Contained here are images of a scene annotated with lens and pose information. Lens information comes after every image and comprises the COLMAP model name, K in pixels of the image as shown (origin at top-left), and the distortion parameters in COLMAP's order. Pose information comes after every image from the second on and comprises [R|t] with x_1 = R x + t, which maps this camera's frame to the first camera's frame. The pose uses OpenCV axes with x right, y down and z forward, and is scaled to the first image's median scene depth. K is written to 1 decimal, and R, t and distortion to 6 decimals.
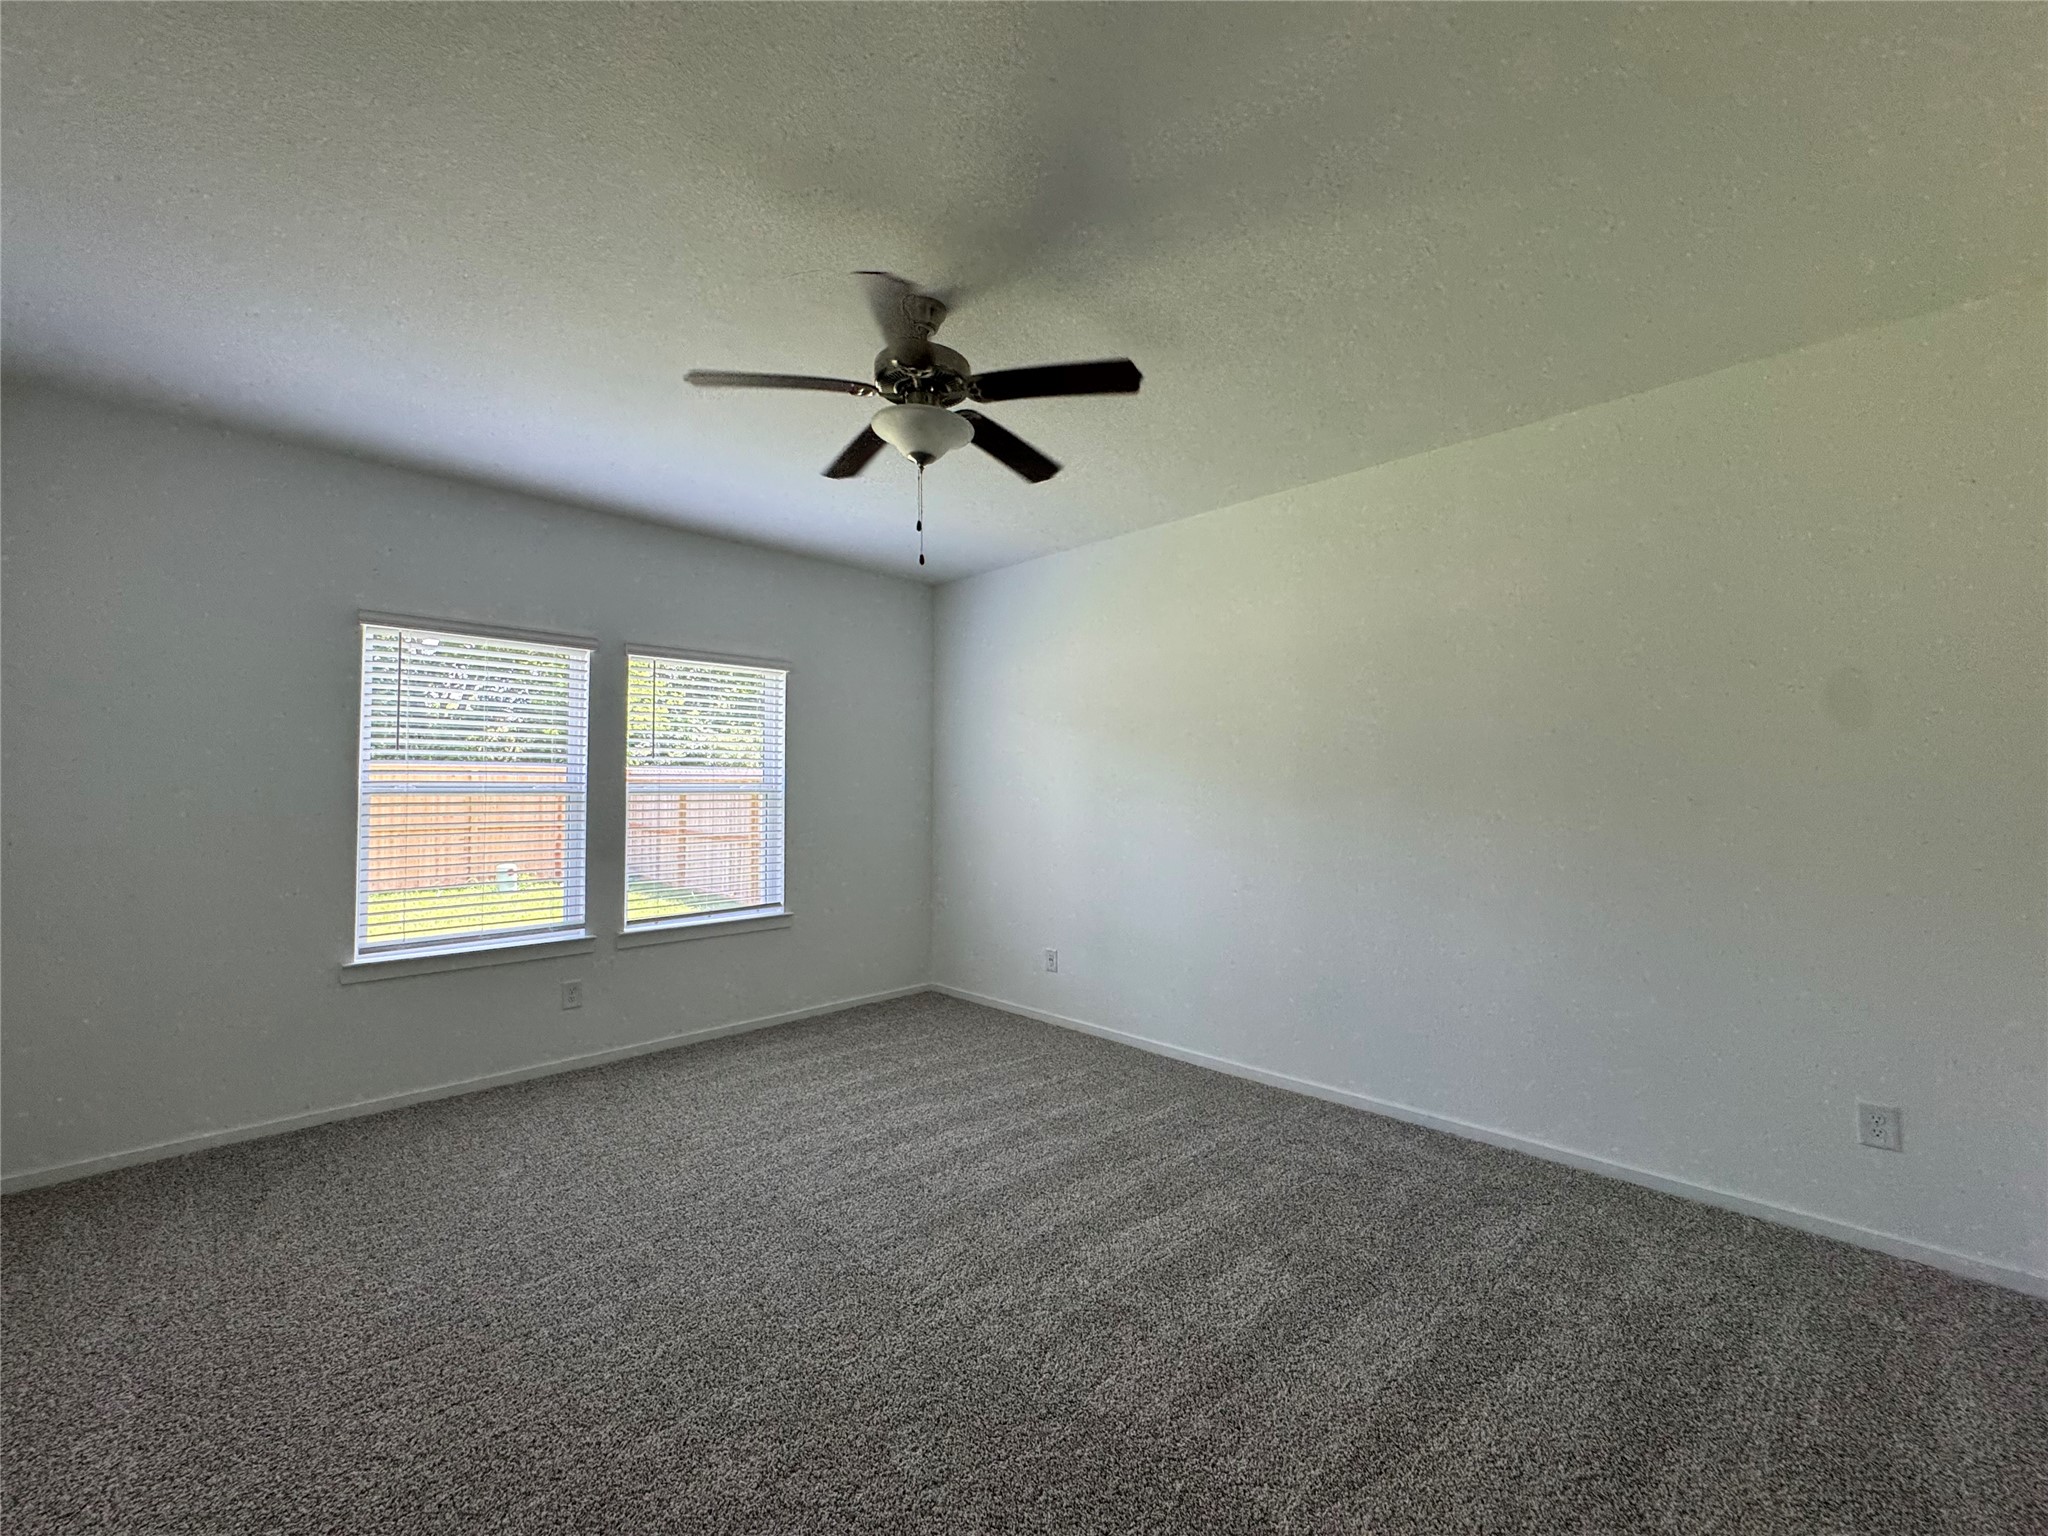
lens RADIAL K [[824.9, 0, 1024.0], [0, 824.9, 768.0], [0, 0, 1]] dist [0.009657, -0.000005]
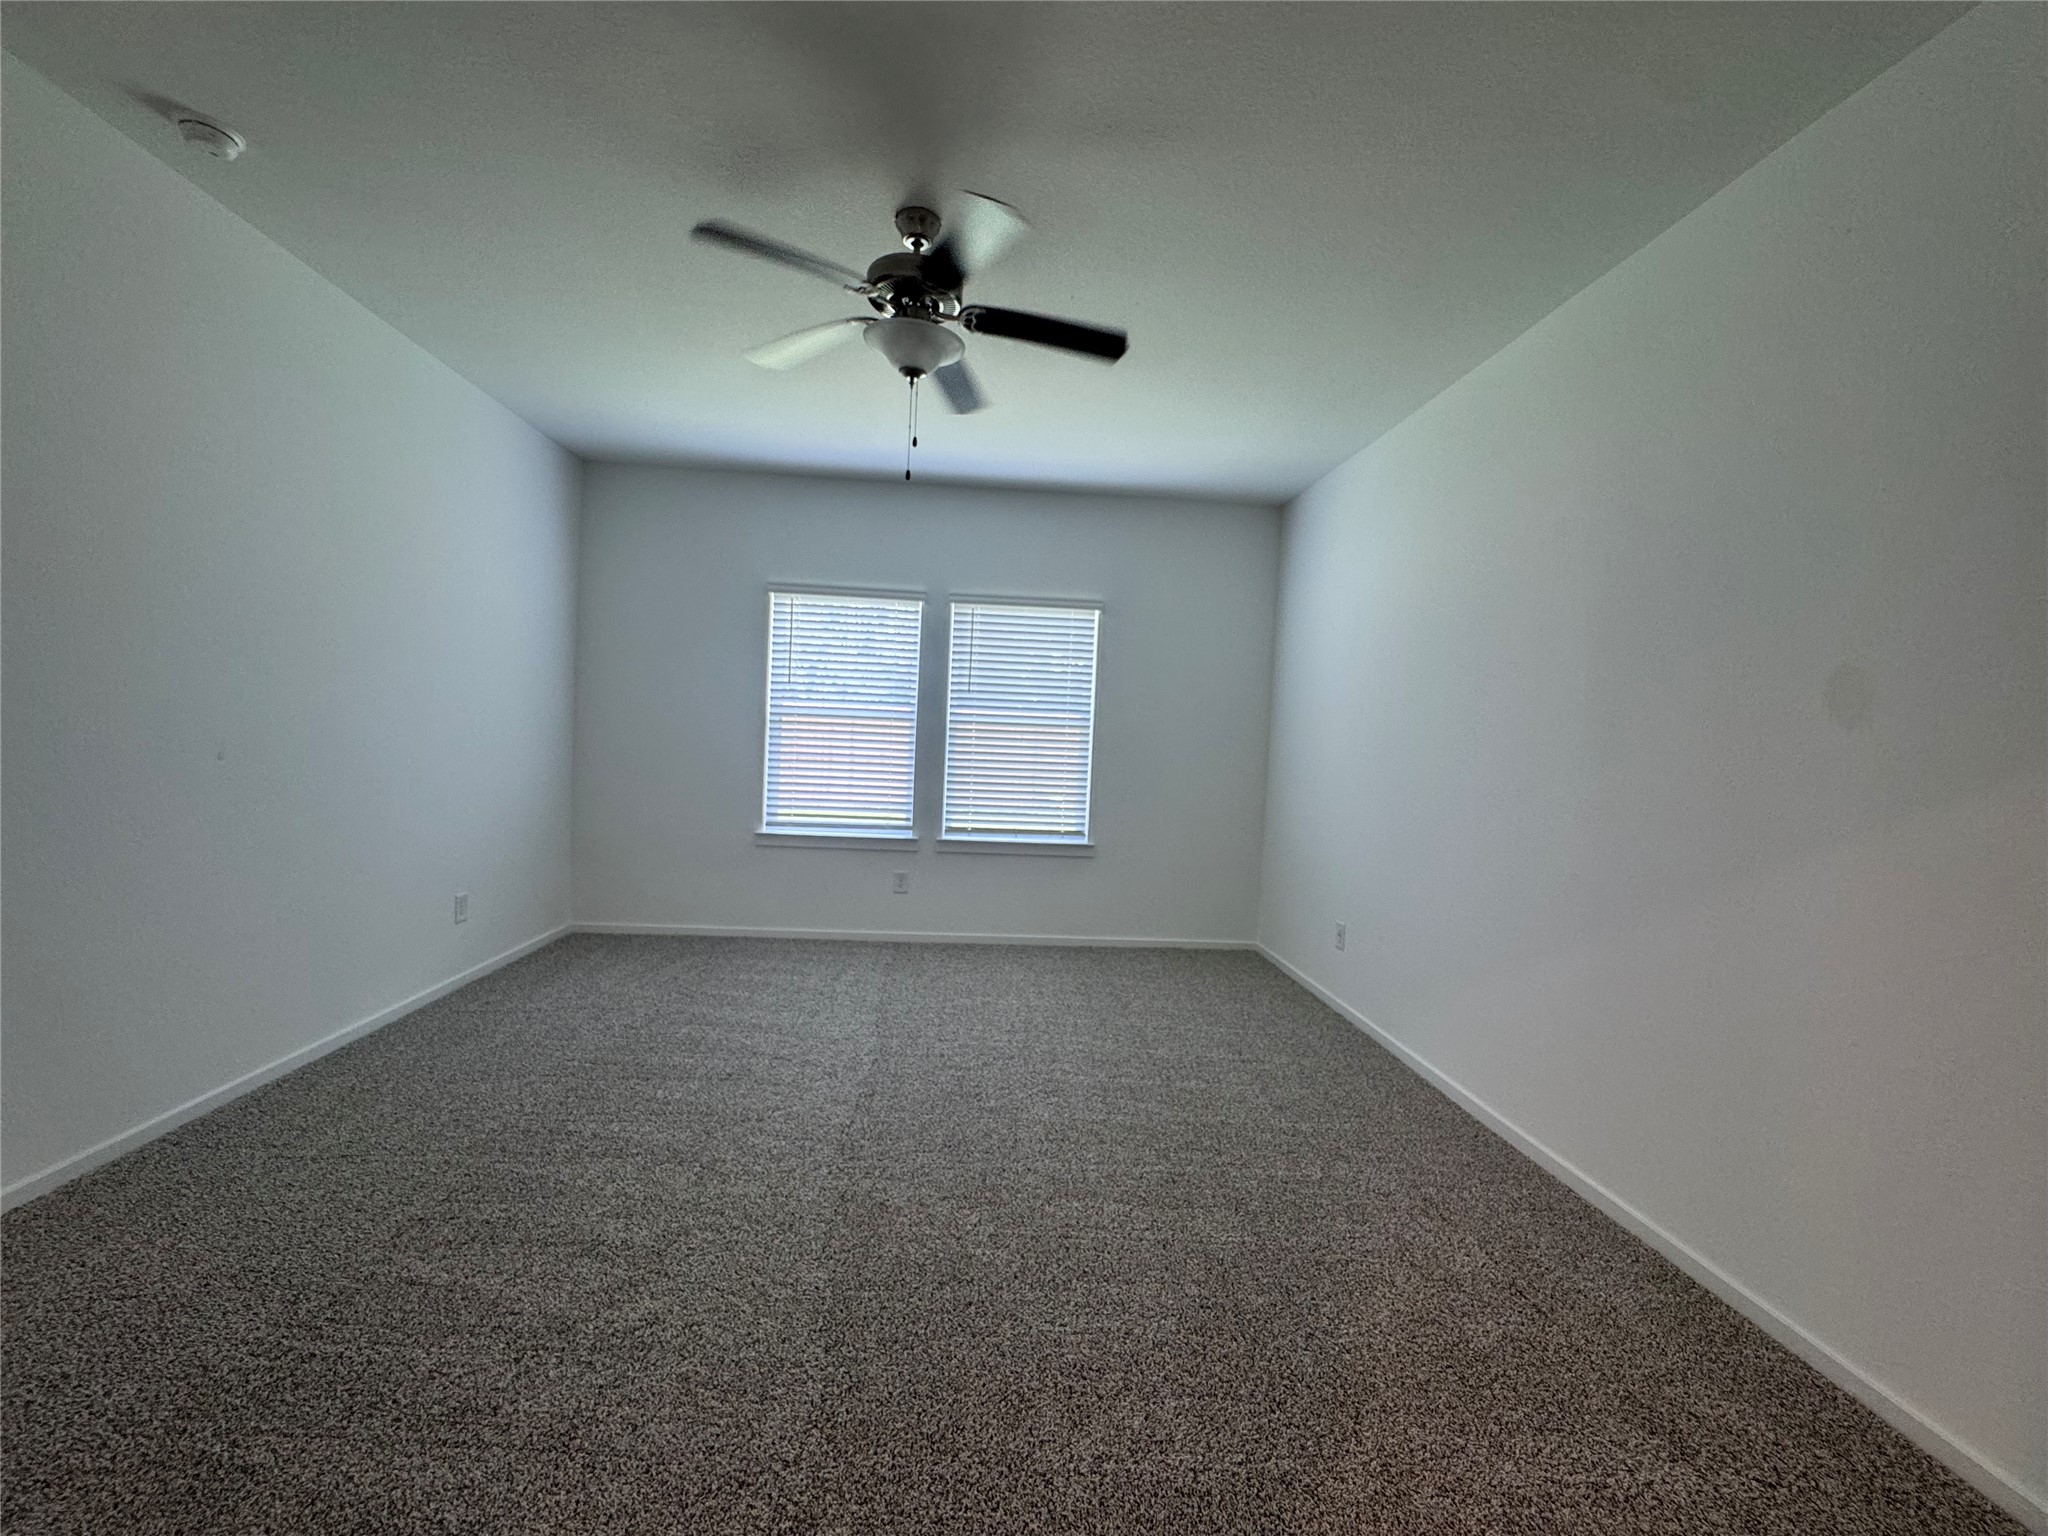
lens RADIAL K [[824.9, 0, 1024.0], [0, 824.9, 768.0], [0, 0, 1]] dist [0.009657, -0.000005]
pose [[0.753938, 0.056709, -0.654493, 0.397951], [-0.025905, 0.998059, 0.056637, 0.027523], [0.656434, -0.025746, 0.753944, 0.188965]]
